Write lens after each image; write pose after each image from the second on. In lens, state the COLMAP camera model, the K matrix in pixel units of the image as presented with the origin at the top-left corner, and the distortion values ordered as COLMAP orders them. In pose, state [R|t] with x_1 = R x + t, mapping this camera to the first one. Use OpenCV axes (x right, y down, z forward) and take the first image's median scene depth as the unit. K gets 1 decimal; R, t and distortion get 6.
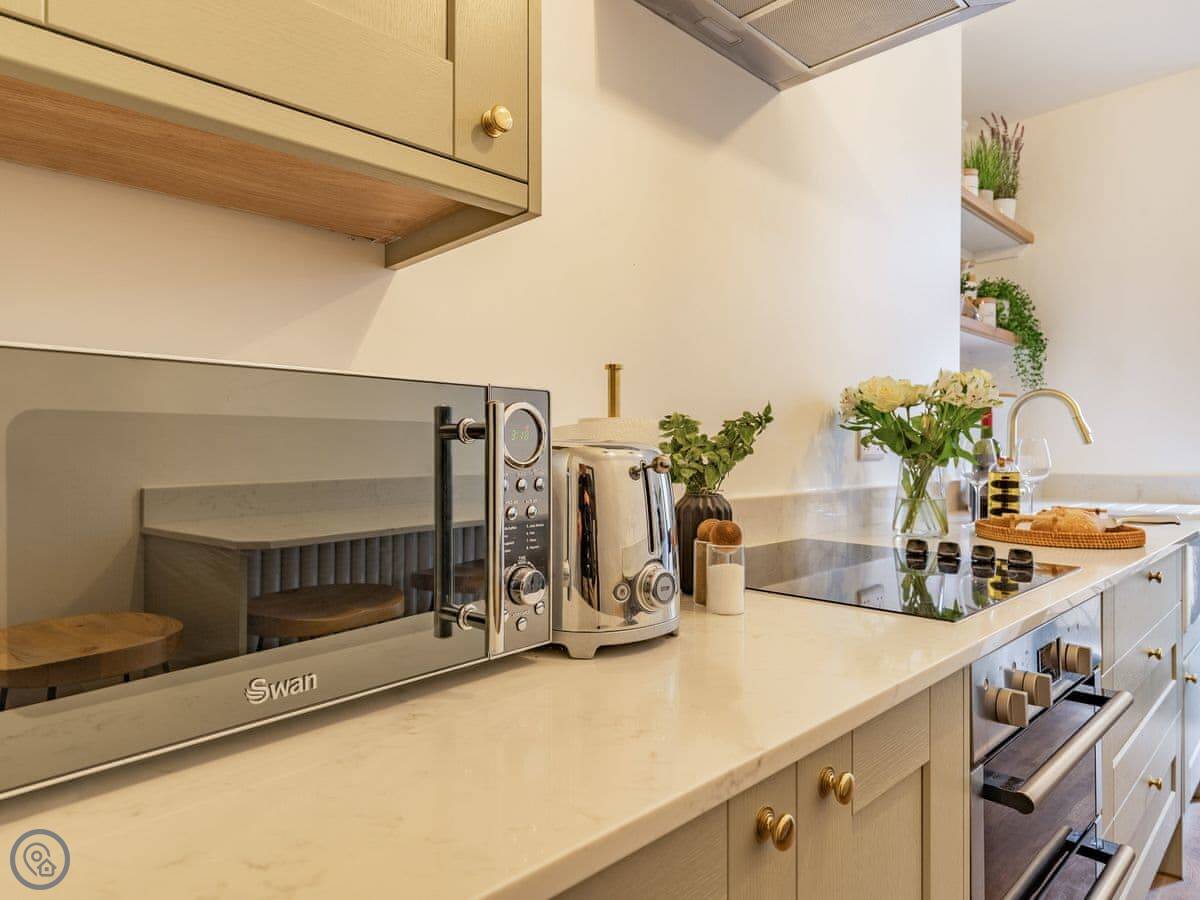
lens RADIAL K [[740.3, 0, 600.0], [0, 740.3, 450.0], [0, 0, 1]] dist [0.004291, 0.000838]
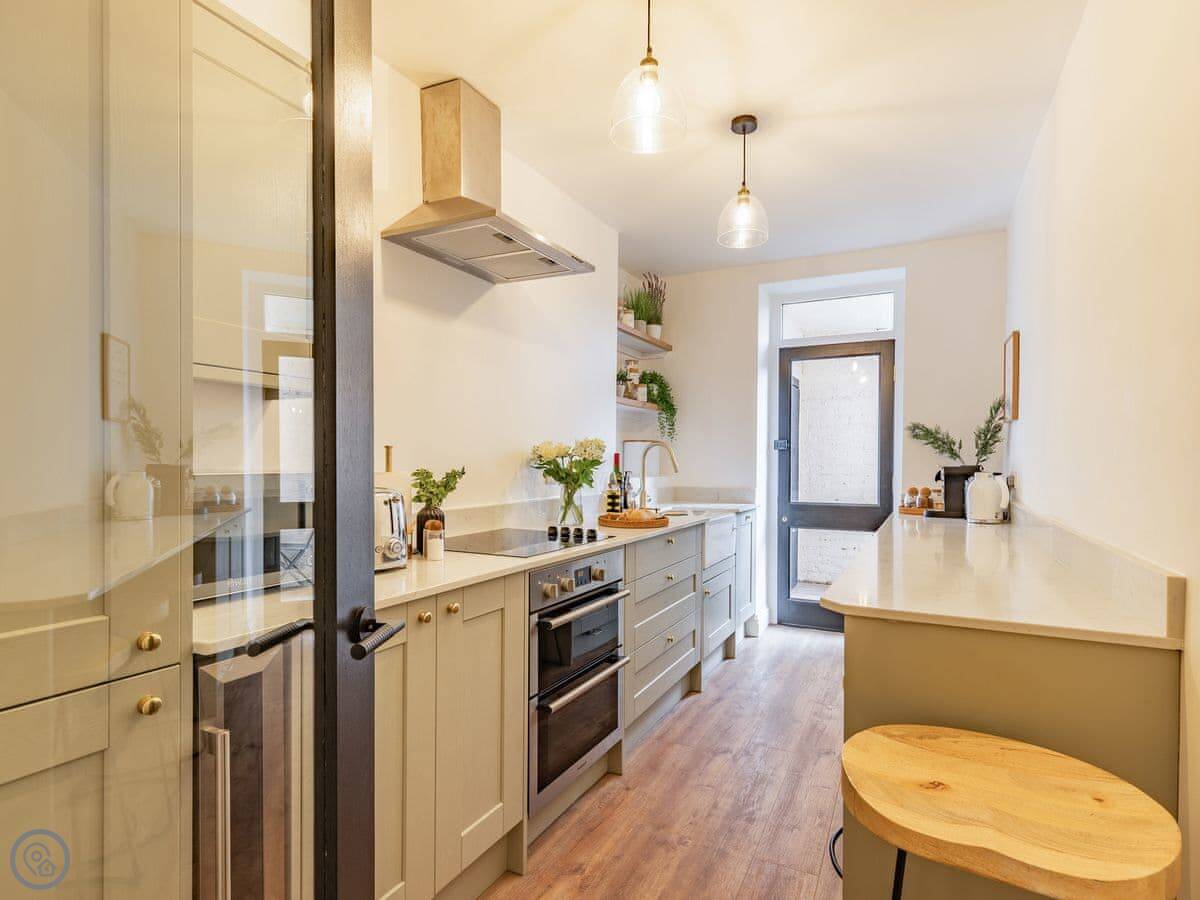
lens RADIAL K [[604.2, 0, 623.5], [0, 604.2, 462.2], [0, 0, 1]] dist [0.035674, 0.000093]
pose [[0.945647, 0.001401, 0.325192, 0.059134], [-0.001333, 0.999999, -0.000433, -0.047234], [-0.325192, -0.000024, 0.945648, -0.543150]]
